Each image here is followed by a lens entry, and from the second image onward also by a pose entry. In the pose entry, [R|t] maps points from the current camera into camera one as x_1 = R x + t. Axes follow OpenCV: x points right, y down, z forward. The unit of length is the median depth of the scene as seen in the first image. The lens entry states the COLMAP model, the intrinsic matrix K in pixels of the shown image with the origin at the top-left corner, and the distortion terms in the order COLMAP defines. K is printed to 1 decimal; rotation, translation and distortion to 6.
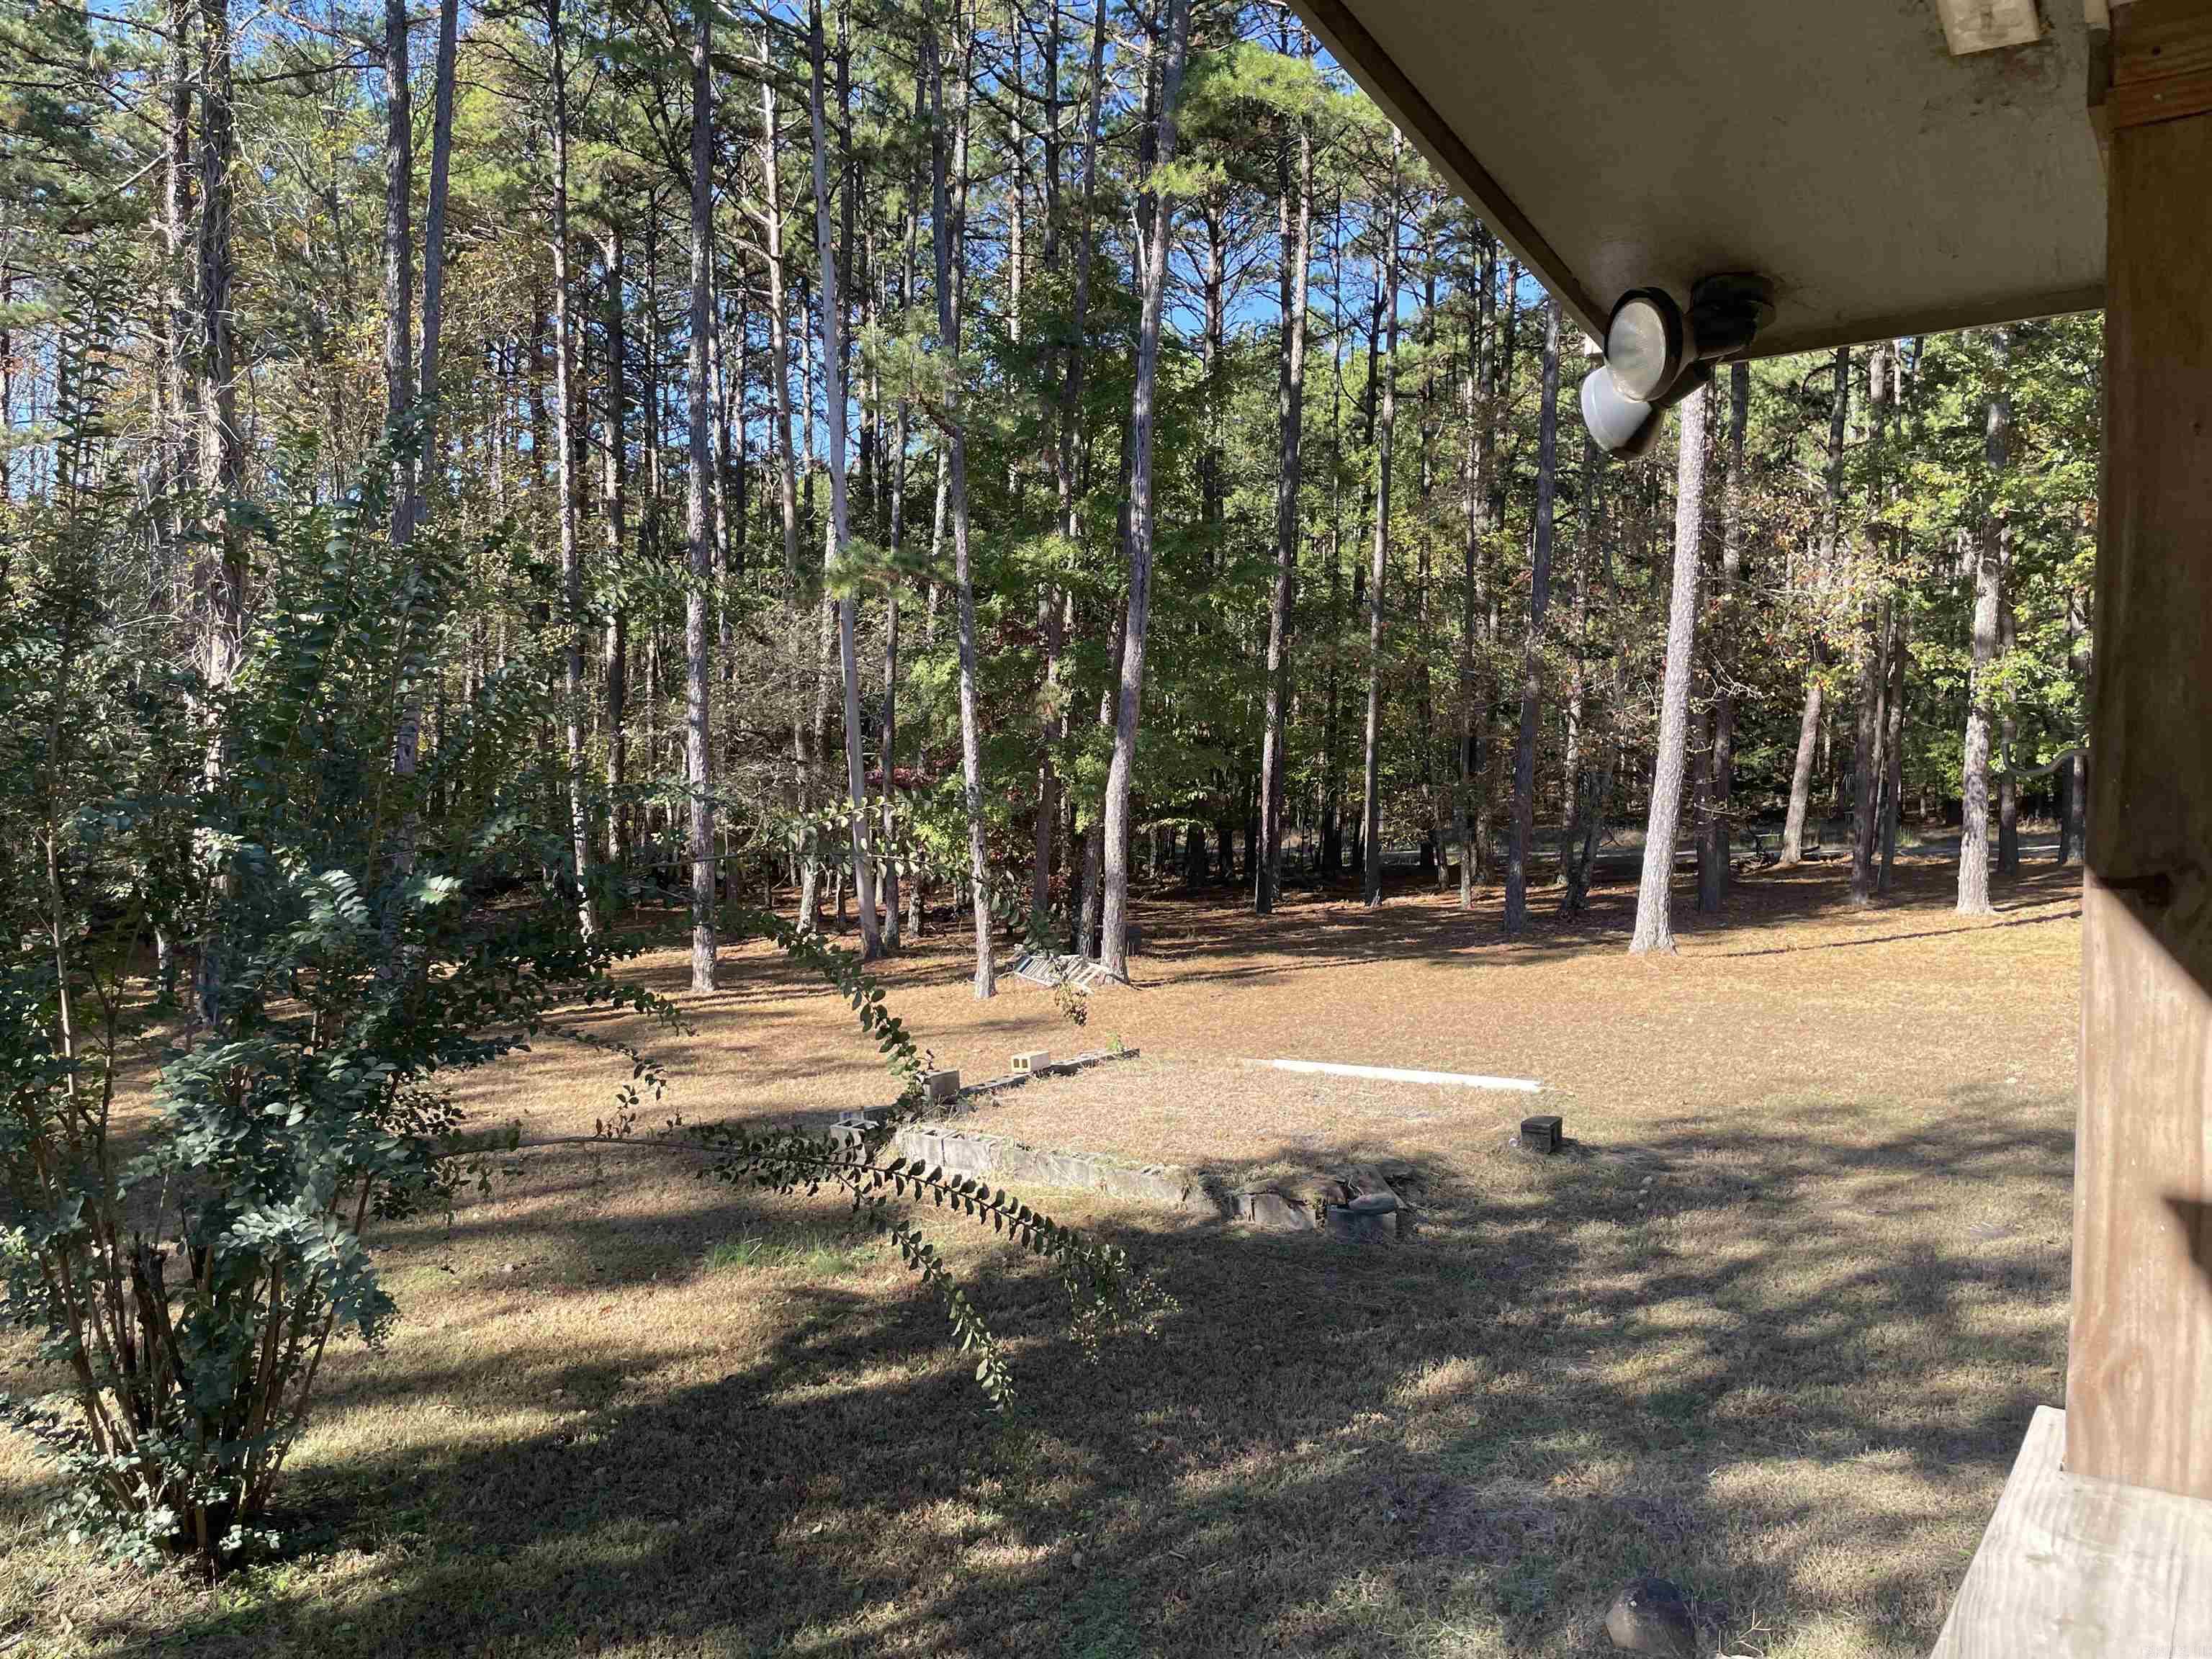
lens RADIAL K [[1665.5, 0, 1093.6], [0, 1665.5, 835.8], [0, 0, 1]] dist [0.078604, -0.093640]
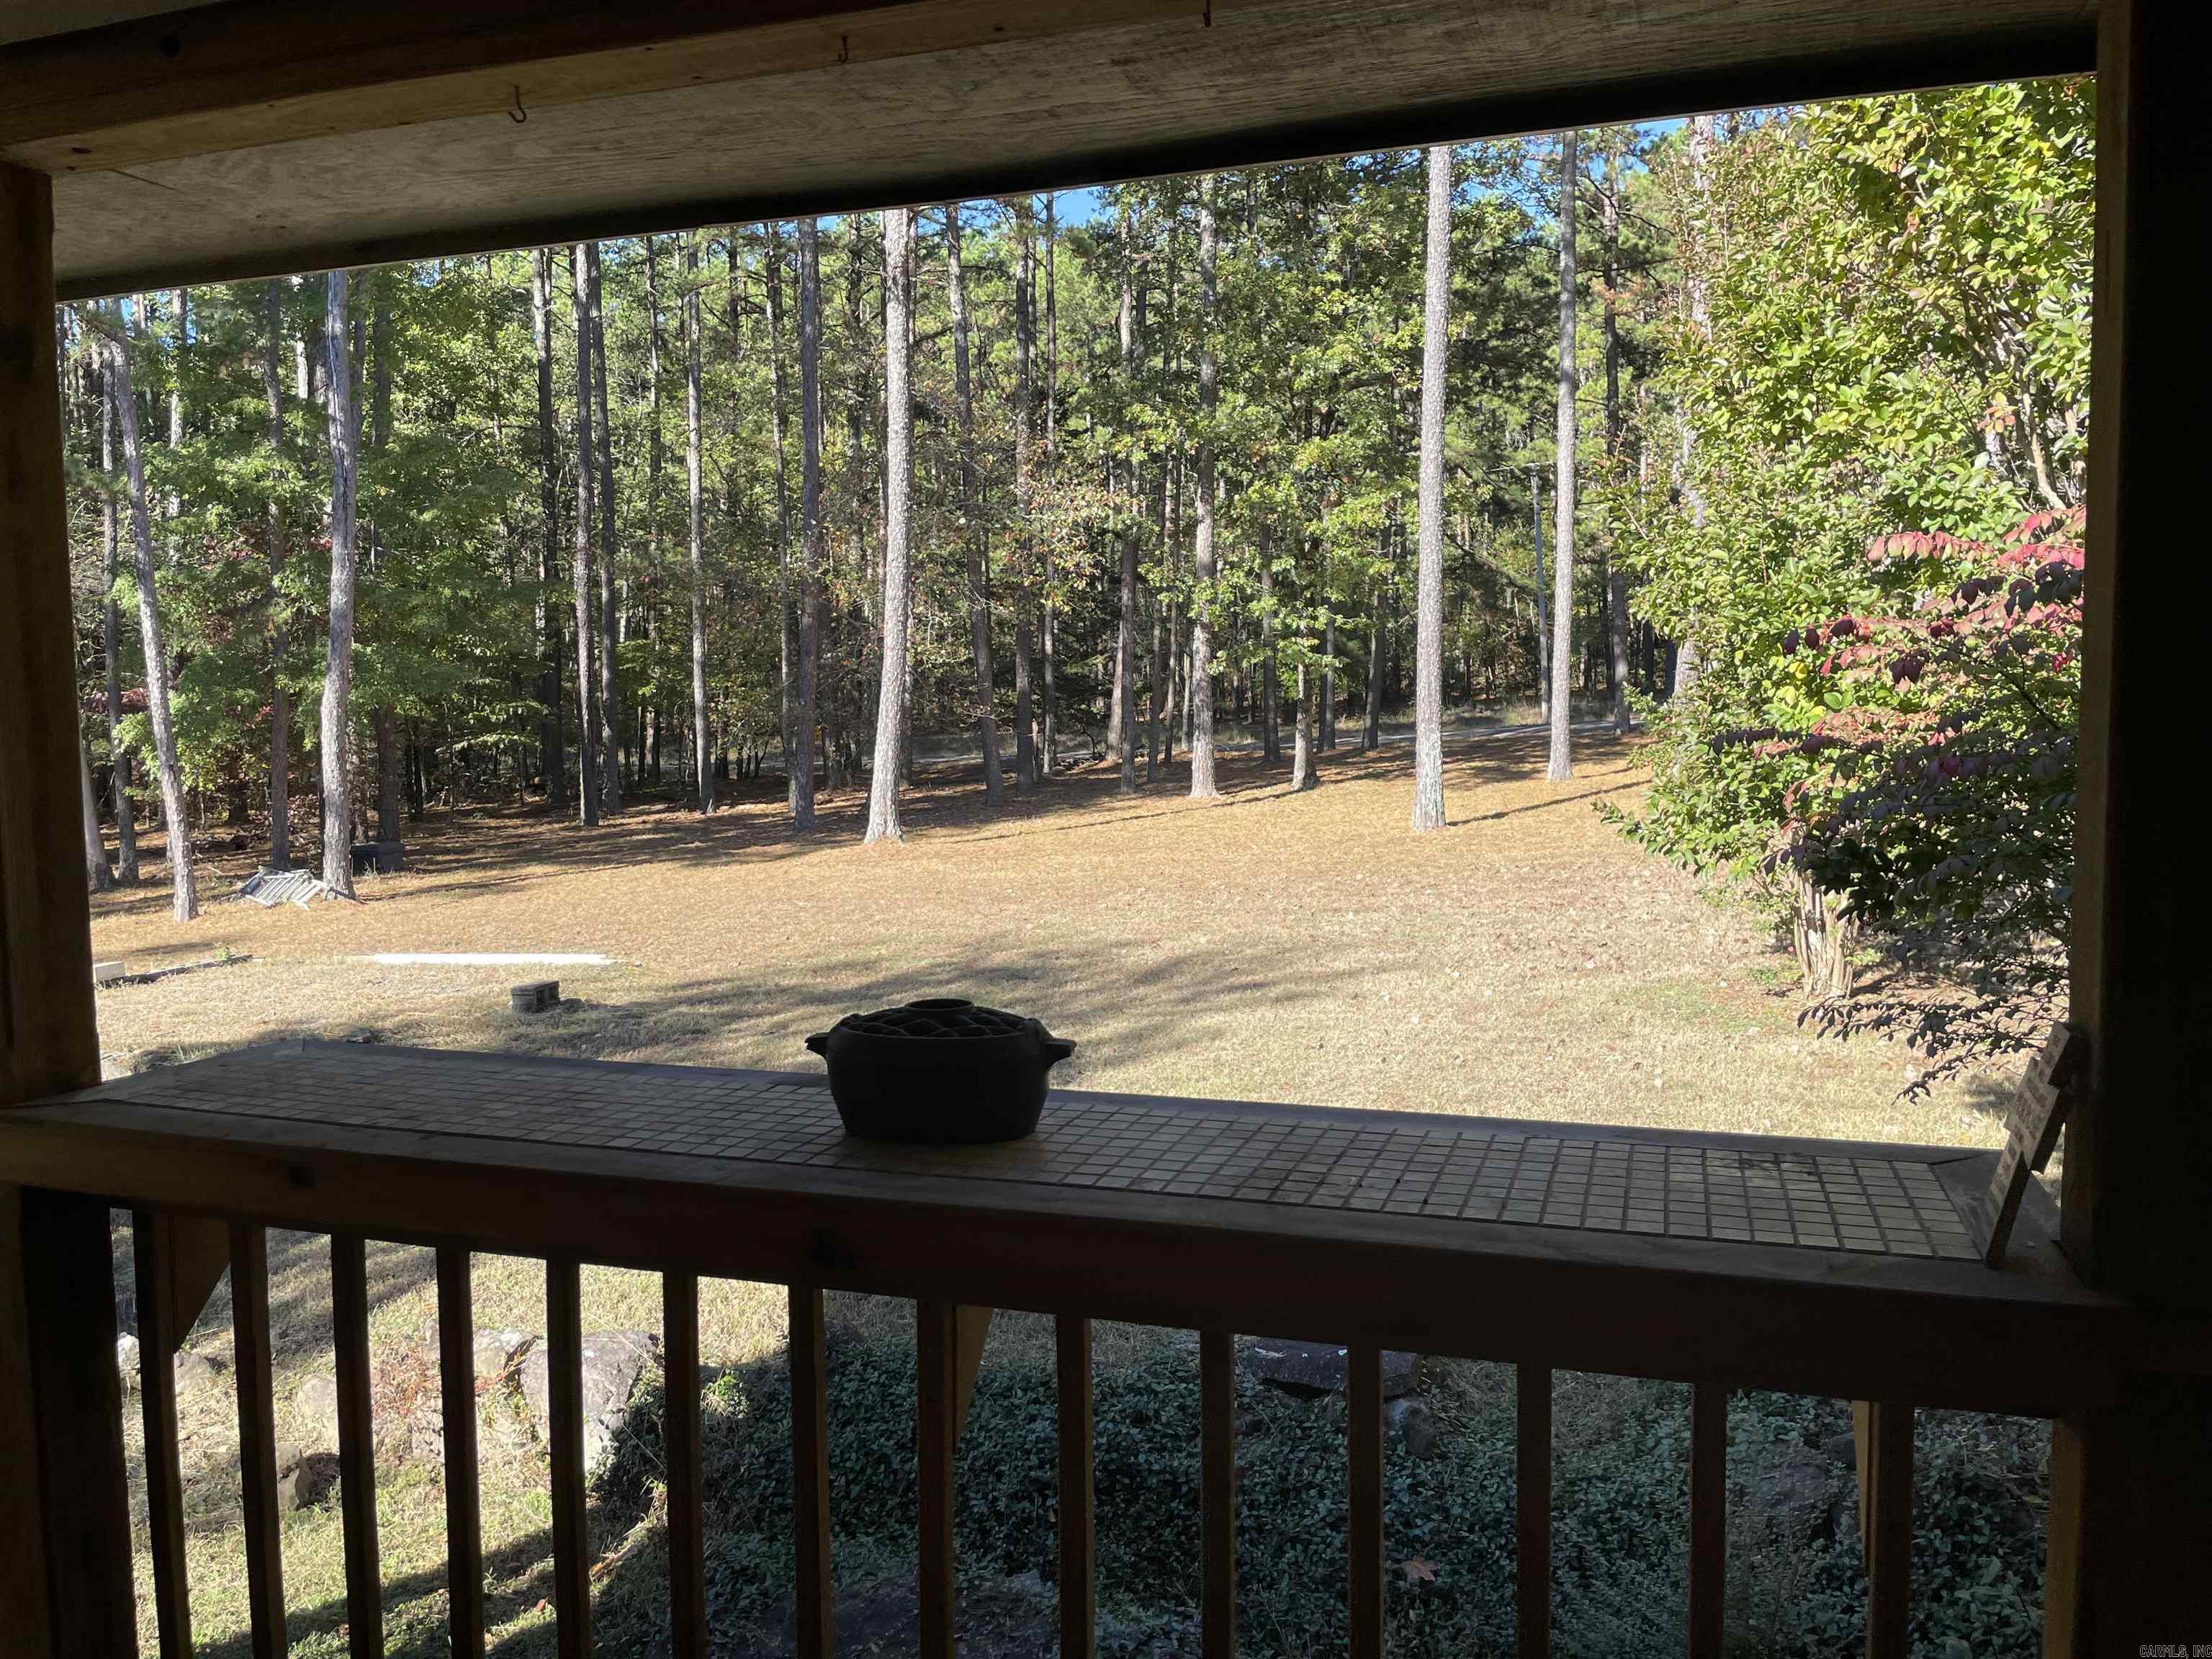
lens RADIAL K [[1665.5, 0, 1101.6], [0, 1665.5, 841.9], [0, 0, 1]] dist [0.078604, -0.093640]
pose [[0.957304, -0.048372, 0.285008, 0.137475], [0.033112, 0.997760, 0.058120, 0.007912], [-0.287181, -0.046201, 0.956762, -0.087816]]
